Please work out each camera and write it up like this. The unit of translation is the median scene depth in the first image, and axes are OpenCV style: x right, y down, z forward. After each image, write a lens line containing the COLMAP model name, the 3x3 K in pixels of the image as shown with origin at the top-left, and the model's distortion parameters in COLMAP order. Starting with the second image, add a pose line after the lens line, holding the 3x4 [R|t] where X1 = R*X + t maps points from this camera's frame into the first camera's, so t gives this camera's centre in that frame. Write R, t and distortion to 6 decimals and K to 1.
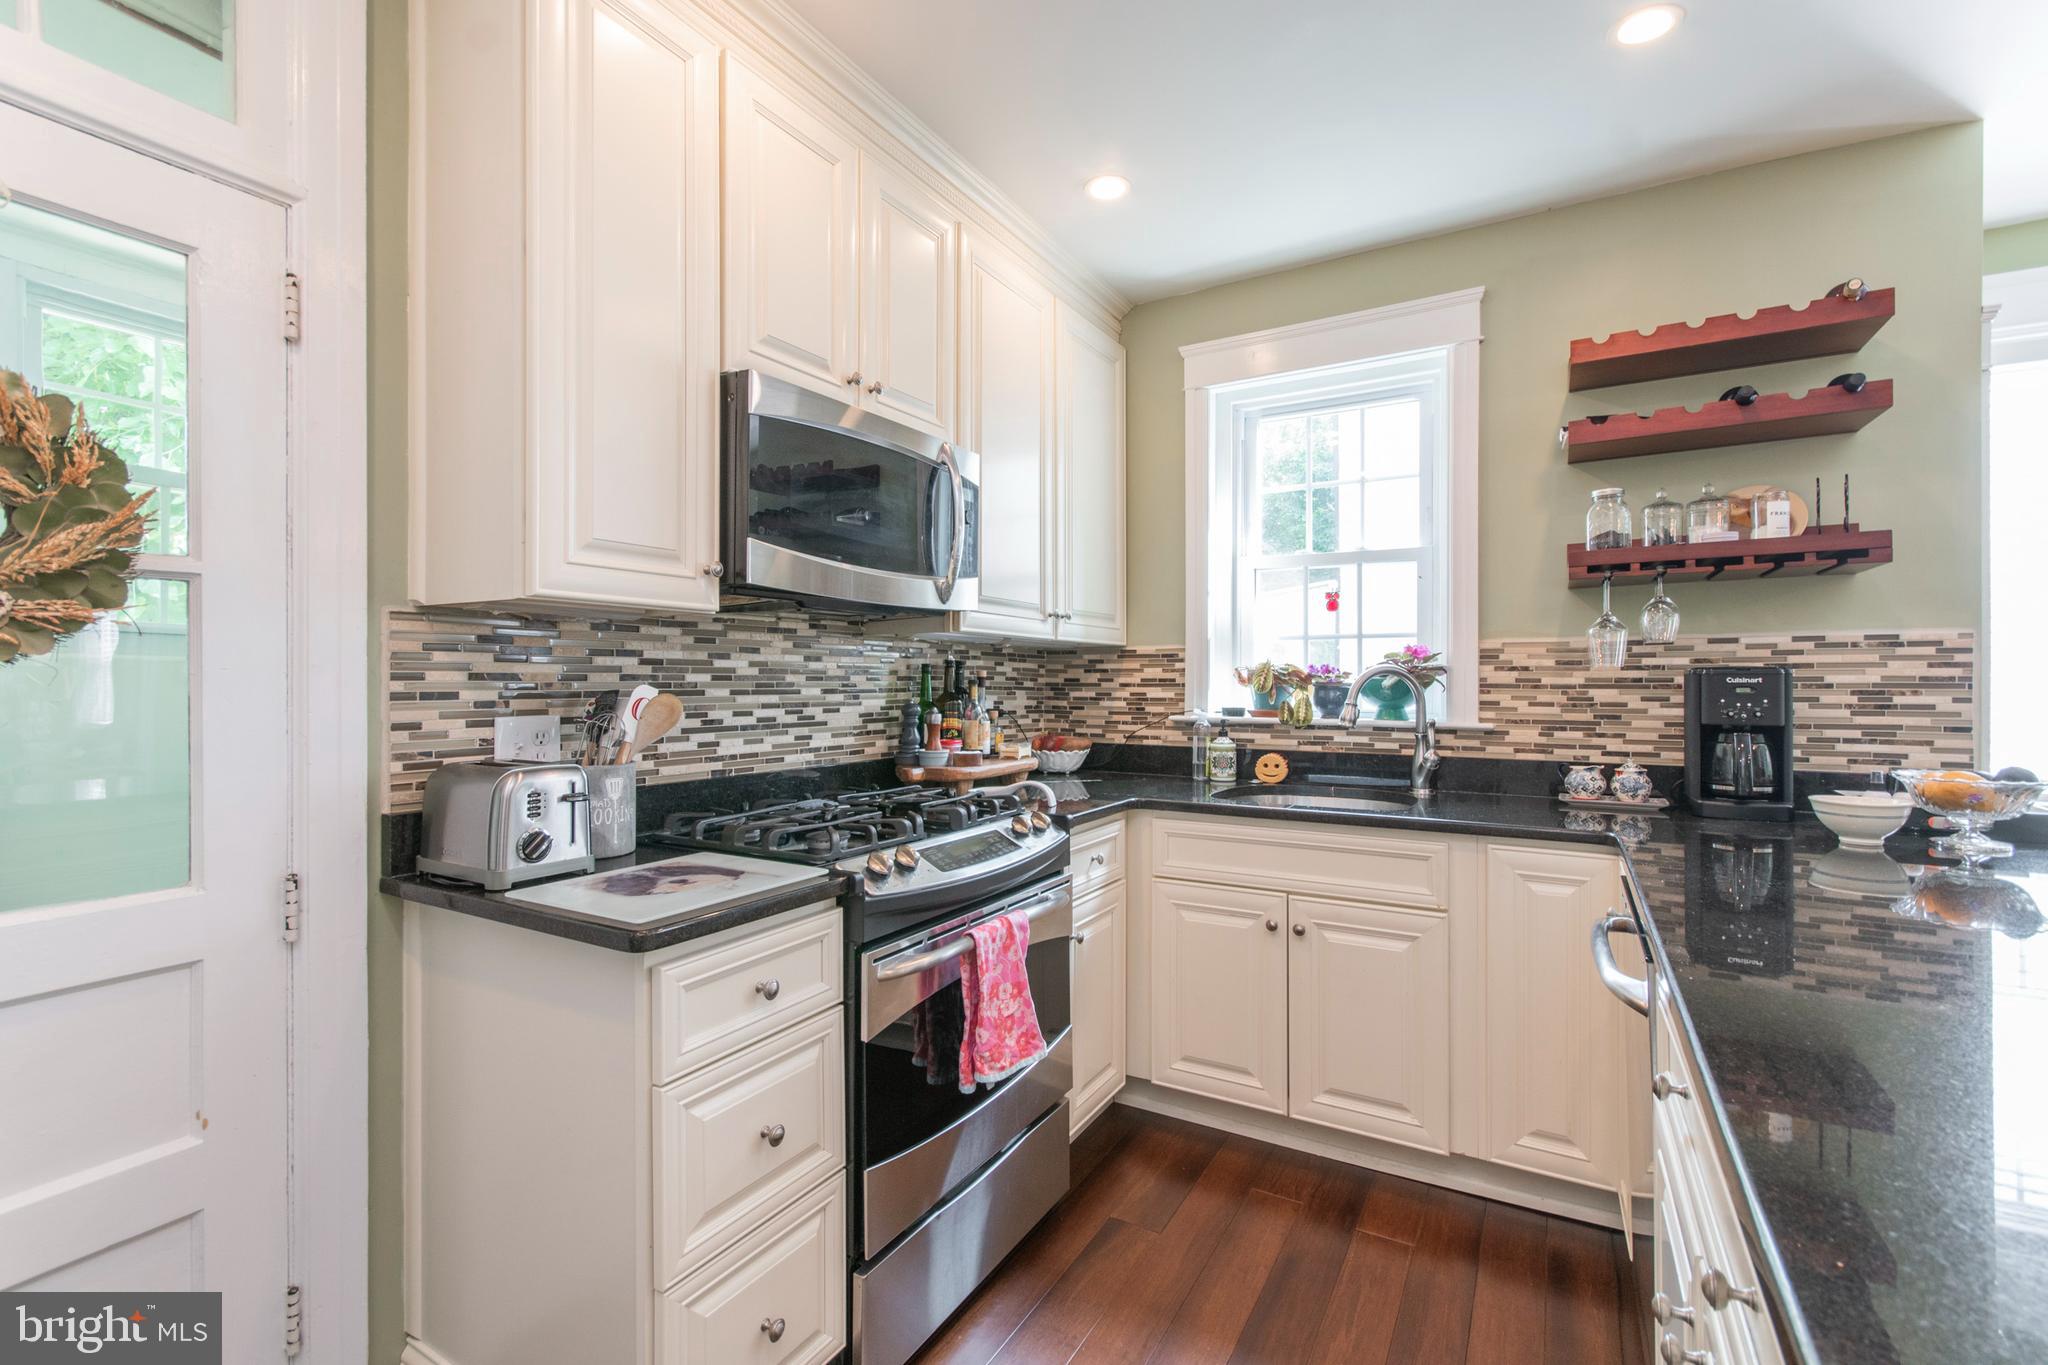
lens RADIAL K [[910.0, 0, 1007.2], [0, 910.0, 681.4], [0, 0, 1]] dist [0.008071, -0.002279]
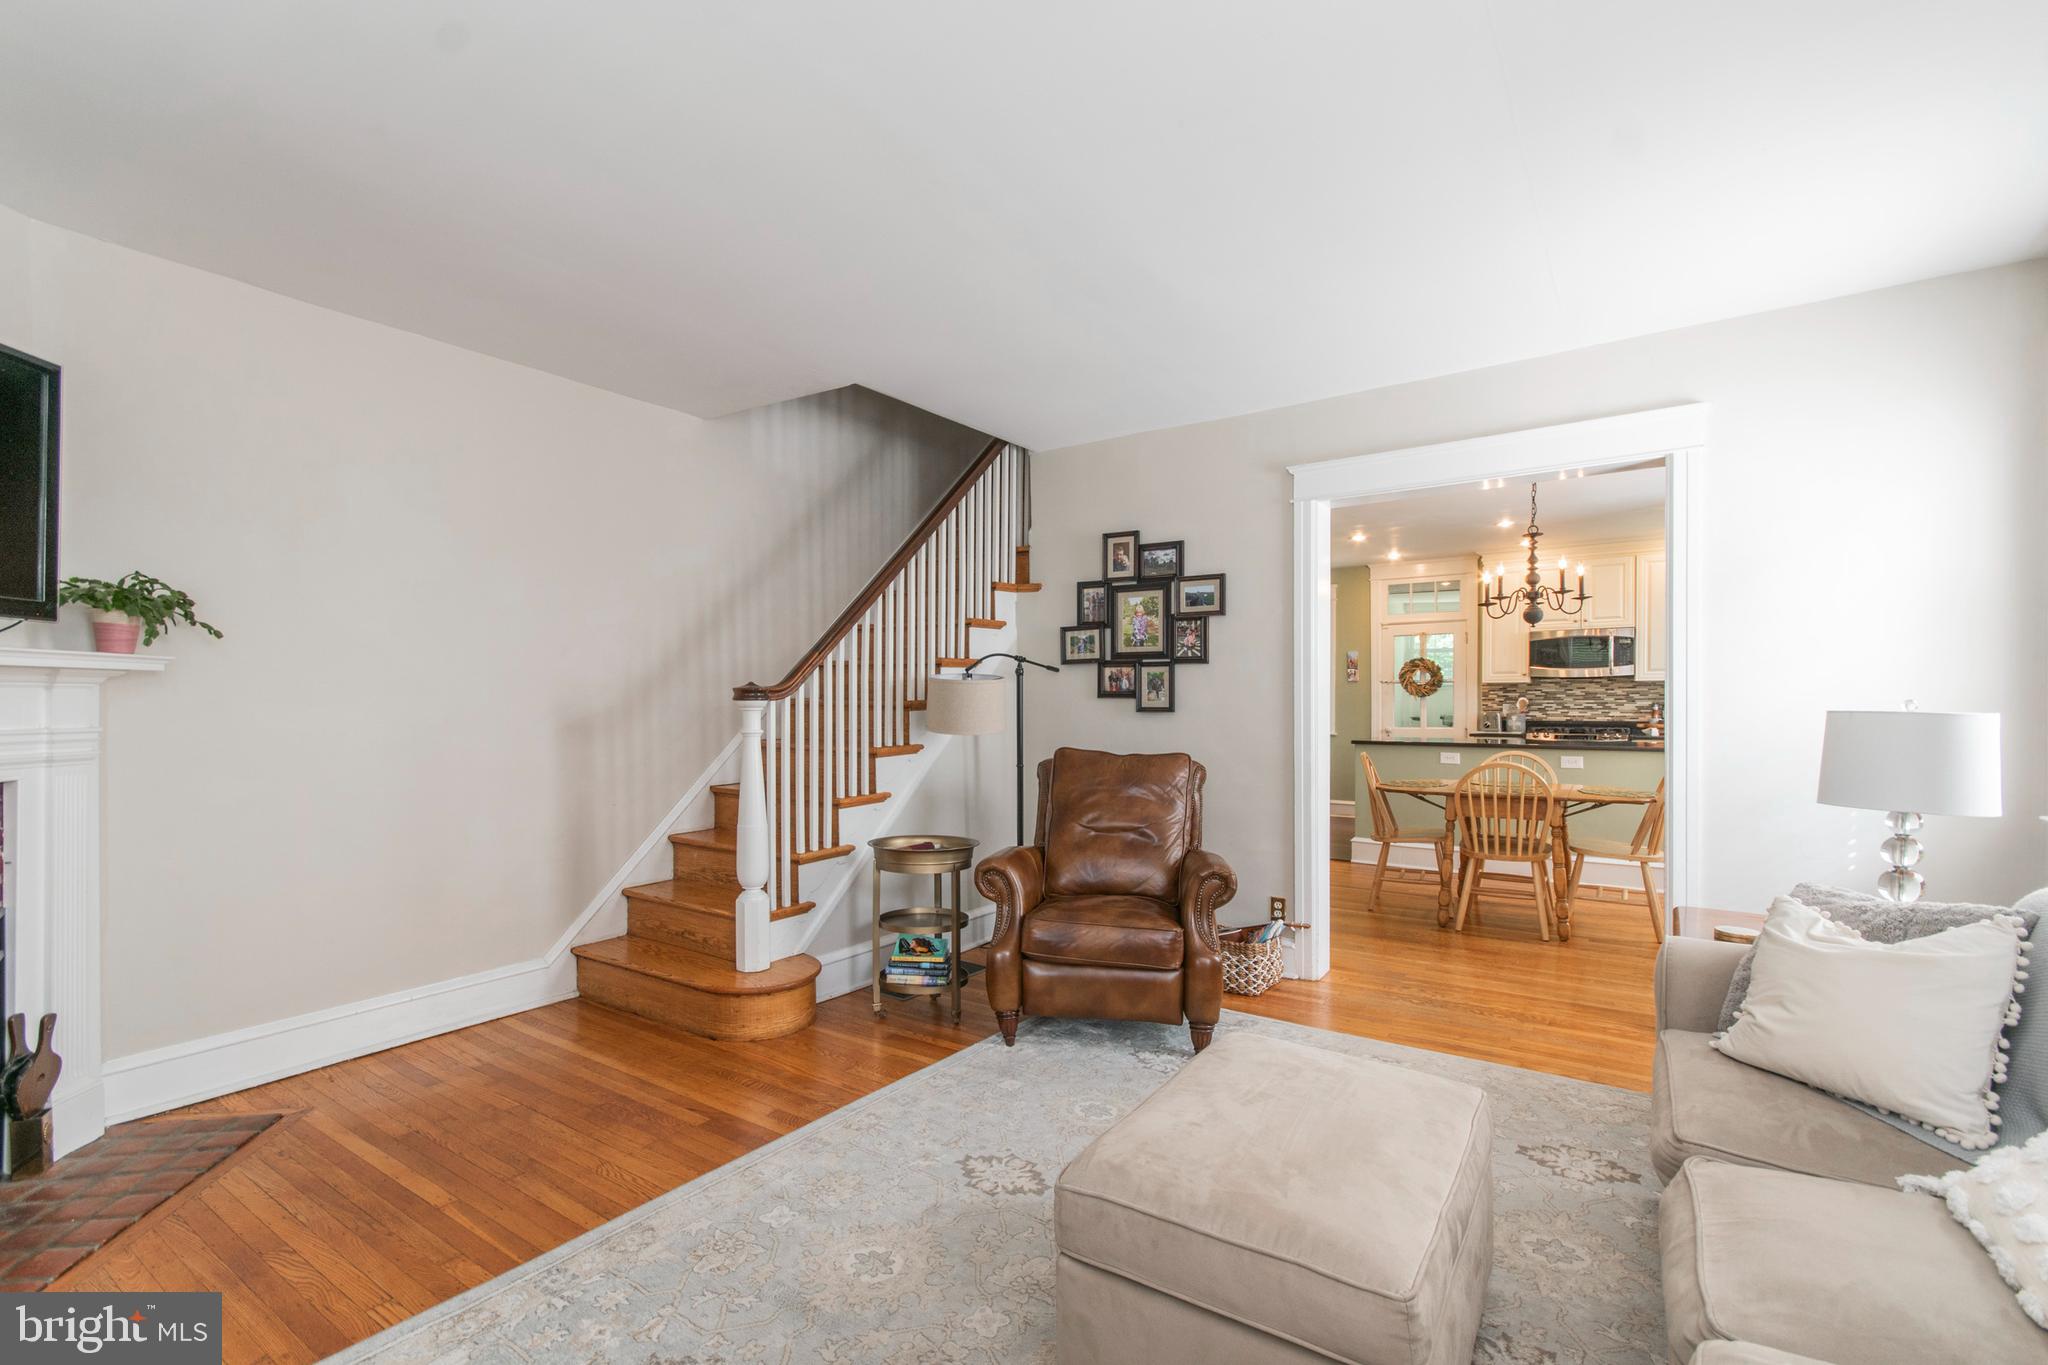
lens RADIAL K [[910.0, 0, 978.3], [0, 910.0, 708.3], [0, 0, 1]] dist [0.008071, -0.002279]
pose [[-0.104984, 0.010111, -0.994422, 3.501277], [0.004562, 0.999943, 0.009686, 0.000165], [0.994463, -0.003519, -0.105024, -1.011187]]
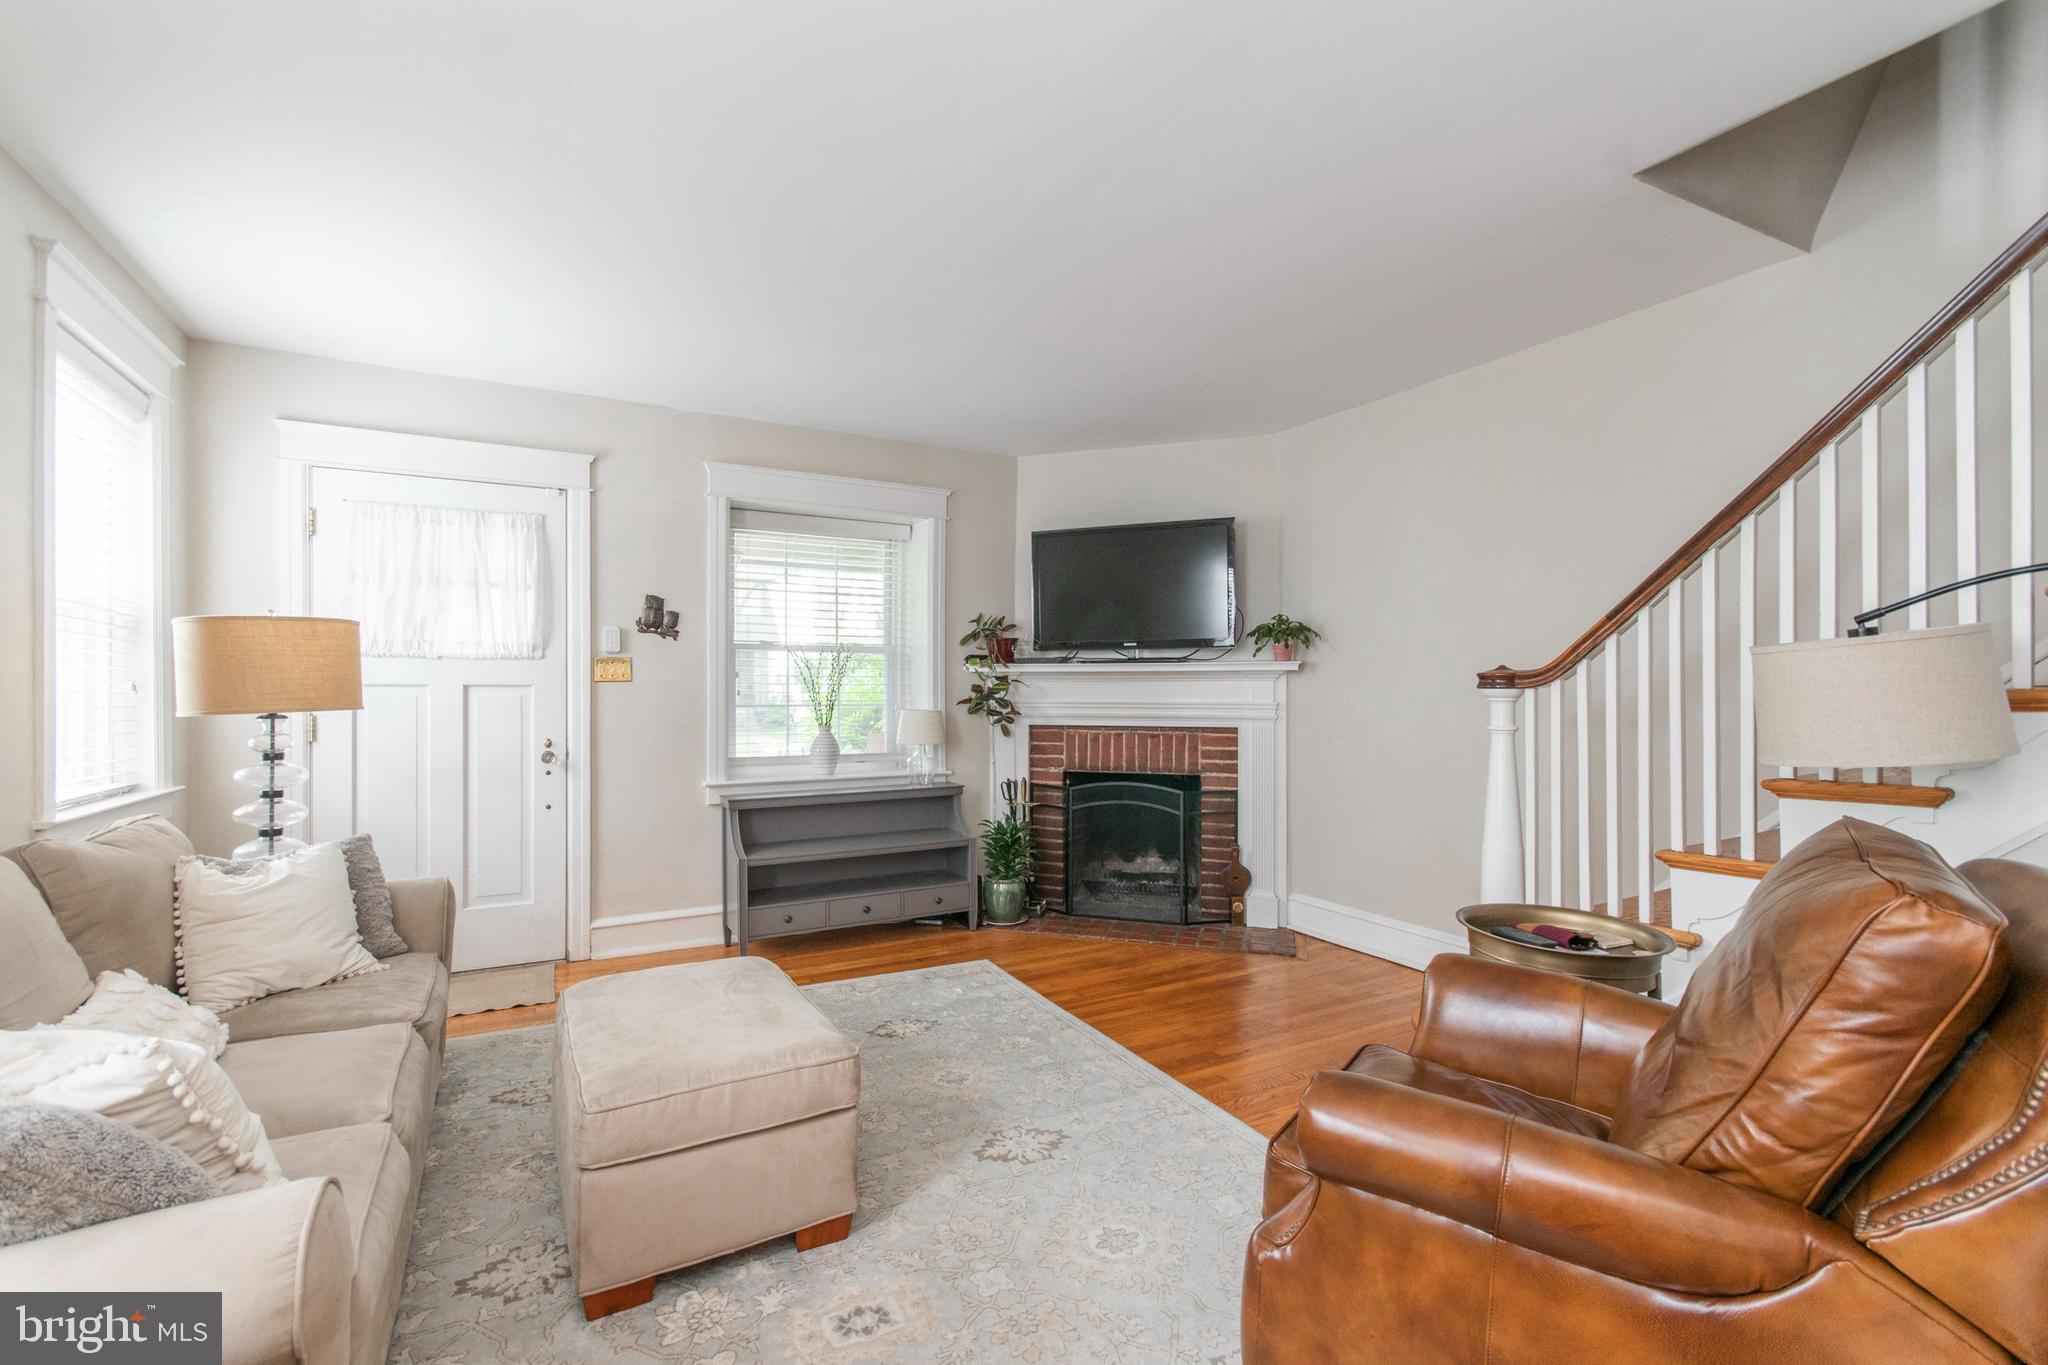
lens RADIAL K [[910.0, 0, 1023.8], [0, 910.0, 683.3], [0, 0, 1]] dist [0.008071, -0.002279]
pose [[-0.856860, 0.002892, 0.515541, 1.888056], [-0.000828, 0.999975, -0.006985, 0.002461], [-0.515549, -0.006412, -0.856836, -0.155812]]
